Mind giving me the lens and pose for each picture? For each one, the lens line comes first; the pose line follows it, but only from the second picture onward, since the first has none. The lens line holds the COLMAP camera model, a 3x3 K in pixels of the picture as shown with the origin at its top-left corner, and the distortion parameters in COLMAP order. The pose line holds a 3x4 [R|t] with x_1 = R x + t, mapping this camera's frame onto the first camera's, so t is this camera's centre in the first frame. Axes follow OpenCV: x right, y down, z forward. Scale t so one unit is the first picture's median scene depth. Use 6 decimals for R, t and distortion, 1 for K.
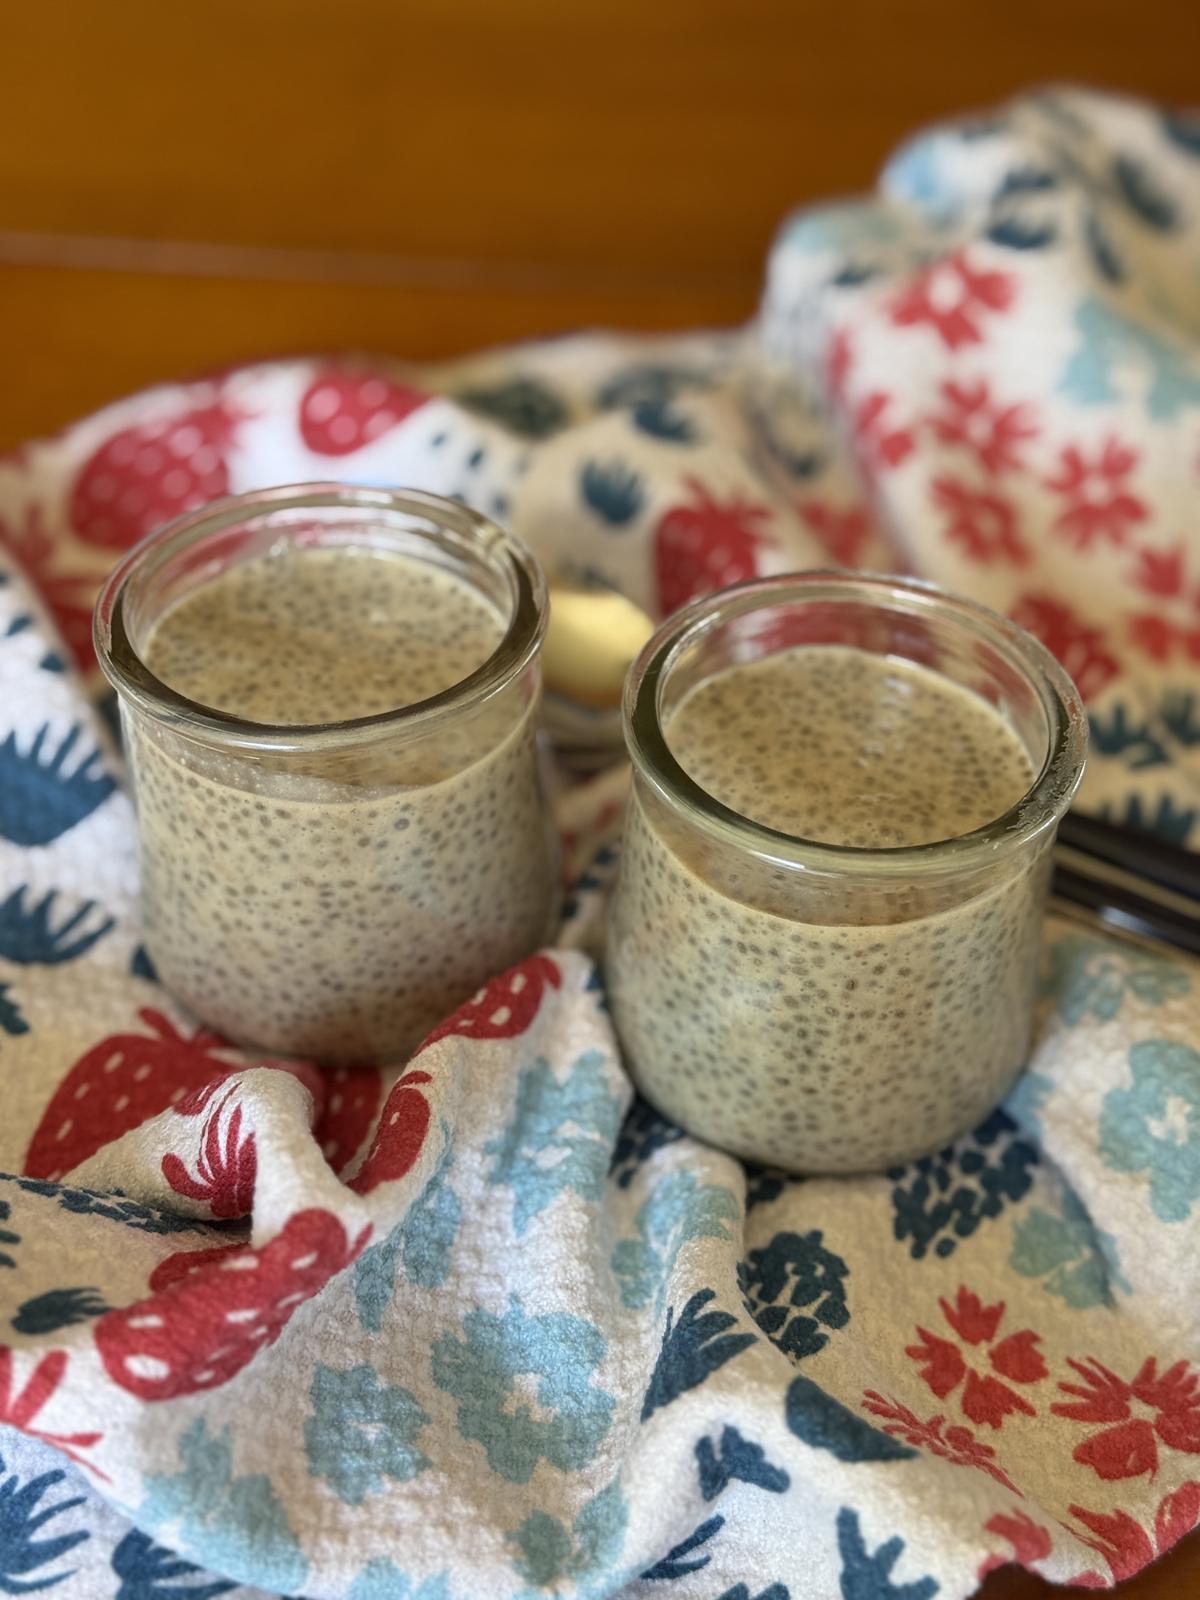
lens RADIAL K [[2251.9, 0, 600.0], [0, 2251.9, 800.0], [0, 0, 1]] dist [0.182813, -0.469240]
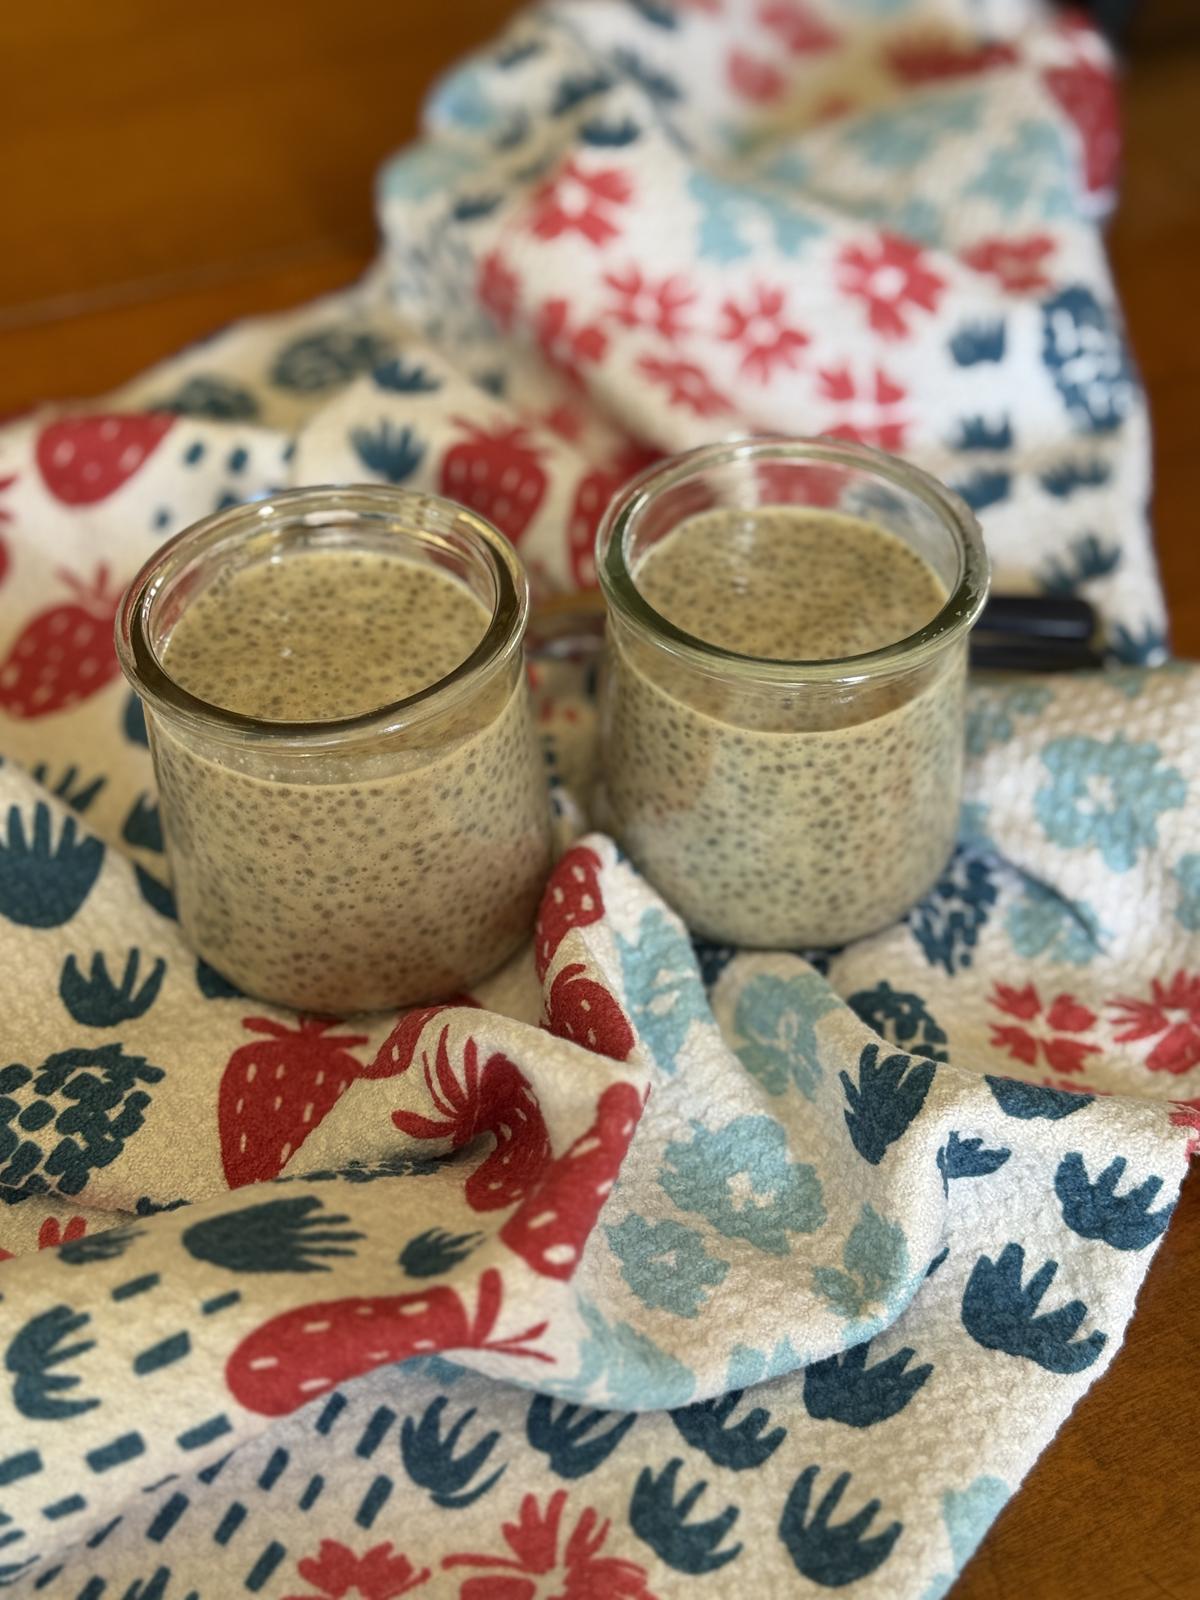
lens RADIAL K [[2215.6, 0, 600.0], [0, 2215.6, 800.0], [0, 0, 1]] dist [0.123789, 0.000408]
pose [[0.900312, -0.332580, 0.280765, -0.334803], [0.322111, 0.942960, 0.084090, -0.044831], [-0.292717, 0.014731, 0.956086, -0.068573]]
